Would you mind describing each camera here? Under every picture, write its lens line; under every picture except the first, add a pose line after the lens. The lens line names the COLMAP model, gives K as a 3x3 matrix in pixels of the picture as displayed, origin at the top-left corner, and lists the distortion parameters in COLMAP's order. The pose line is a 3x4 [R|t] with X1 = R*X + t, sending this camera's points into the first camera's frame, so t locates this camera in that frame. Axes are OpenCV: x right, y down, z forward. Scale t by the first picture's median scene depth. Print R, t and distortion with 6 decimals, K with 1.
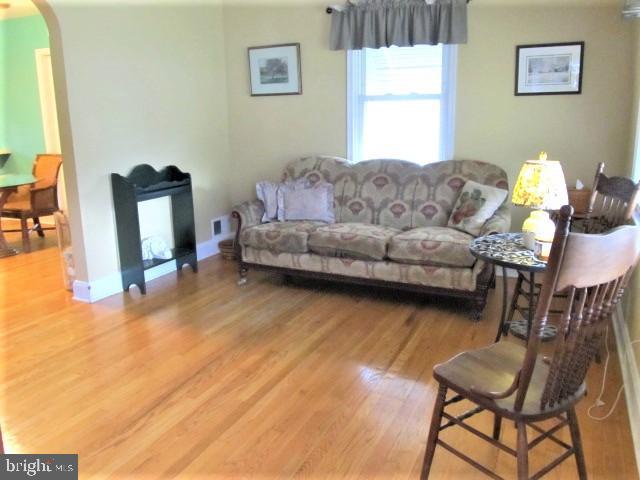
lens RADIAL K [[533.4, 0, 319.6], [0, 533.4, 240.6], [0, 0, 1]] dist [-0.056851, 0.027595]
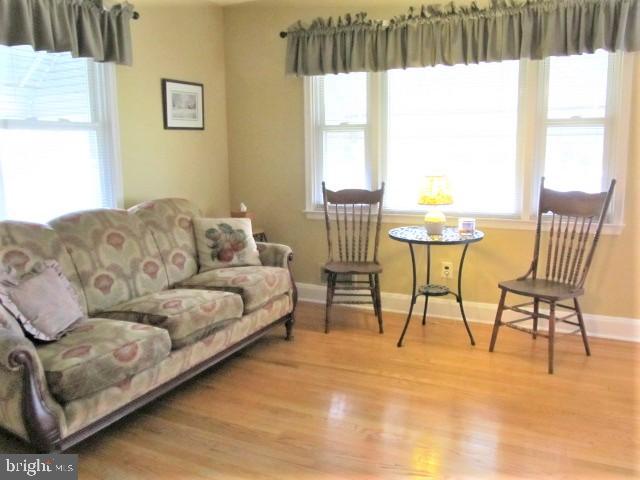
lens RADIAL K [[533.4, 0, 317.8], [0, 533.4, 243.6], [0, 0, 1]] dist [-0.056851, 0.027595]
pose [[-0.006771, -0.164750, 0.986312, -0.643079], [0.235983, 0.958213, 0.161677, -0.169192], [-0.971733, 0.233848, 0.032390, 0.766758]]
